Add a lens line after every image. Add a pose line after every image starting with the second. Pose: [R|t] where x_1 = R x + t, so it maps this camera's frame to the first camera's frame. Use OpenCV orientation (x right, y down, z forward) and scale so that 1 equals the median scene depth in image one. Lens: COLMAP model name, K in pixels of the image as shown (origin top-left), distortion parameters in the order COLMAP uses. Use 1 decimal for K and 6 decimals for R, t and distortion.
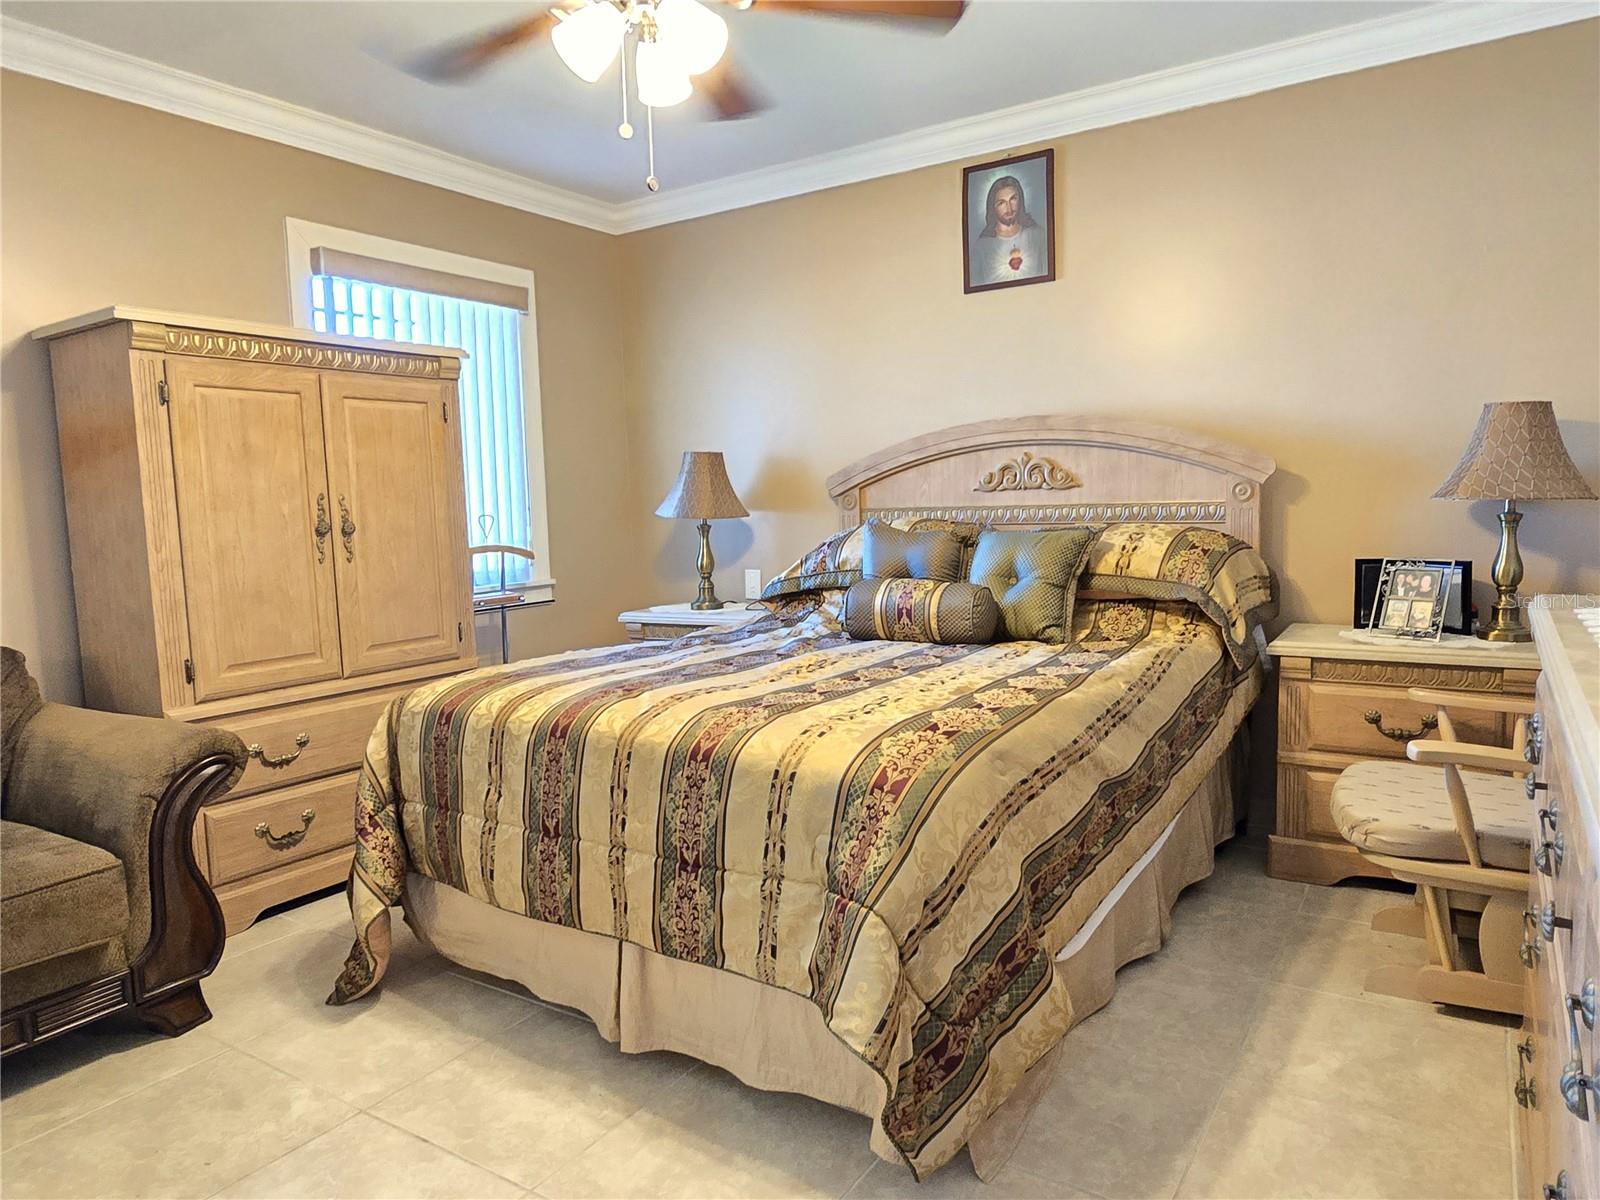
lens RADIAL K [[1024.5, 0, 807.4], [0, 1024.5, 595.7], [0, 0, 1]] dist [0.006915, 0.000995]
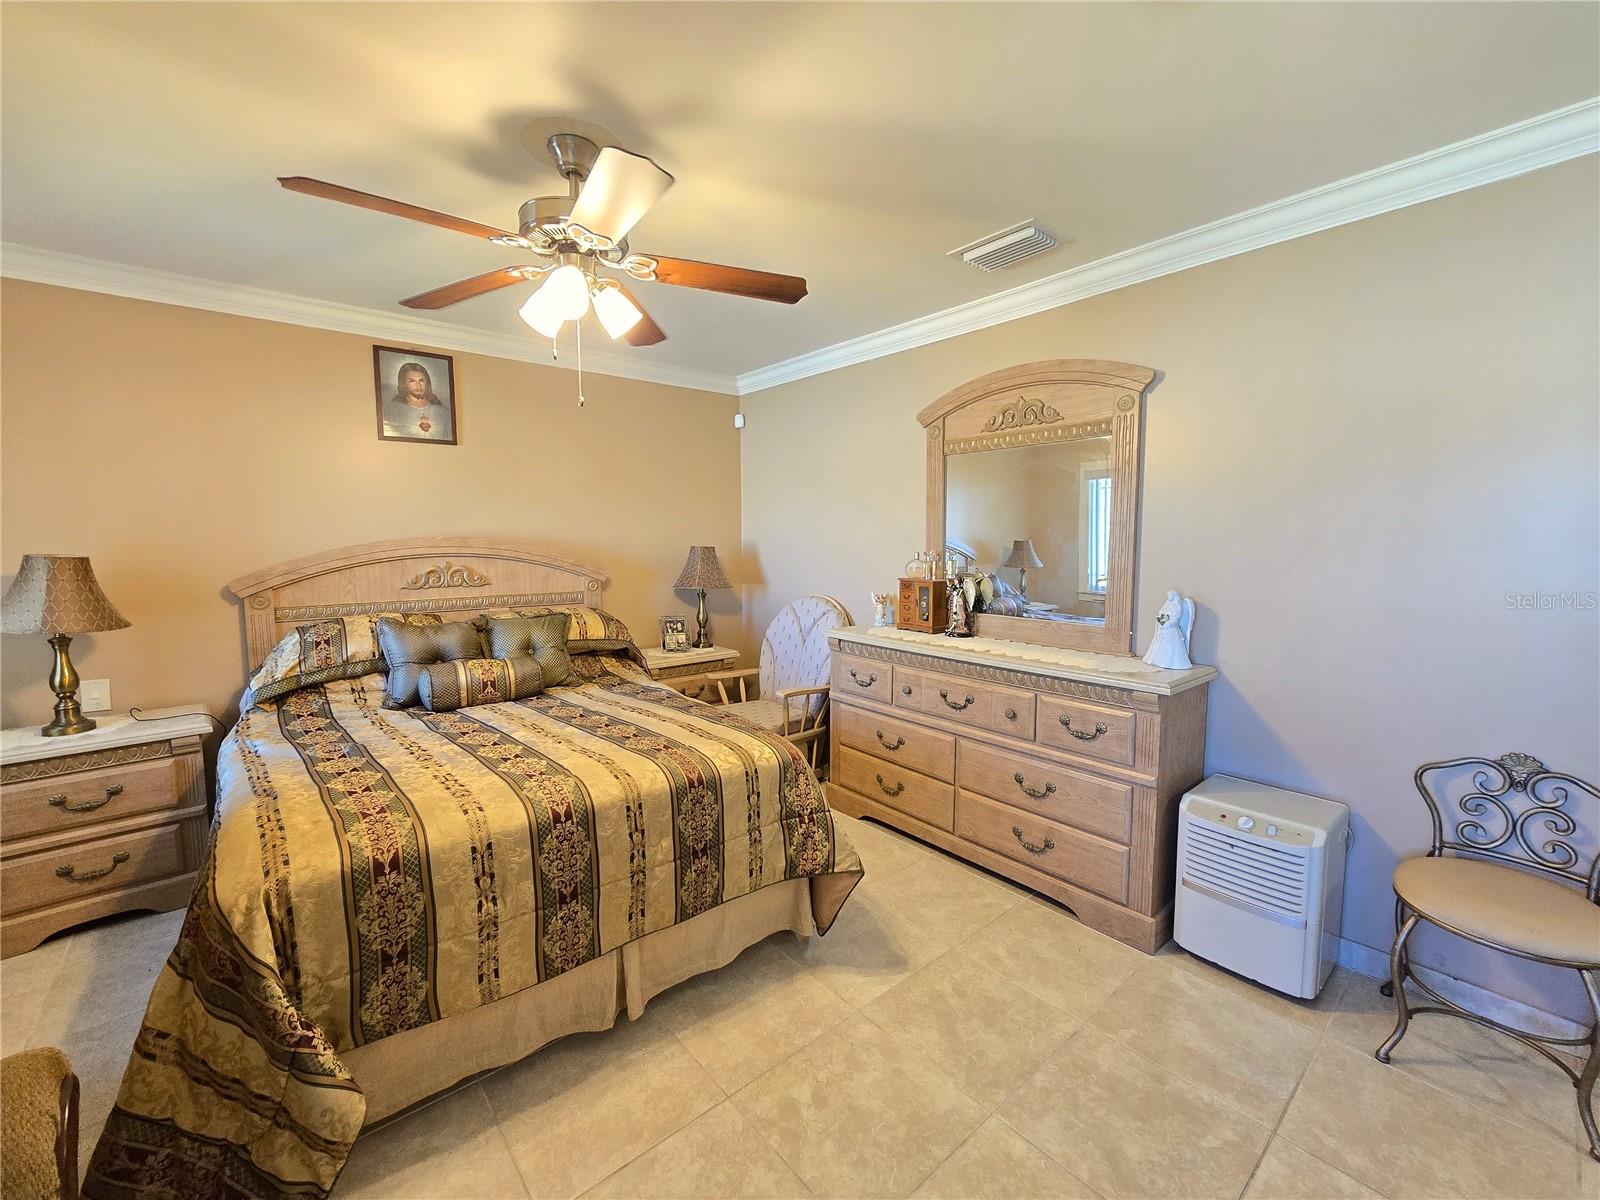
lens RADIAL K [[644.8, 0, 807.2], [0, 644.8, 601.7], [0, 0, 1]] dist [-0.008651, -0.000065]
pose [[0.294662, -0.064257, 0.953439, -0.509566], [0.088678, 0.995270, 0.039670, -0.076895], [-0.951478, 0.072860, 0.298966, 0.264785]]
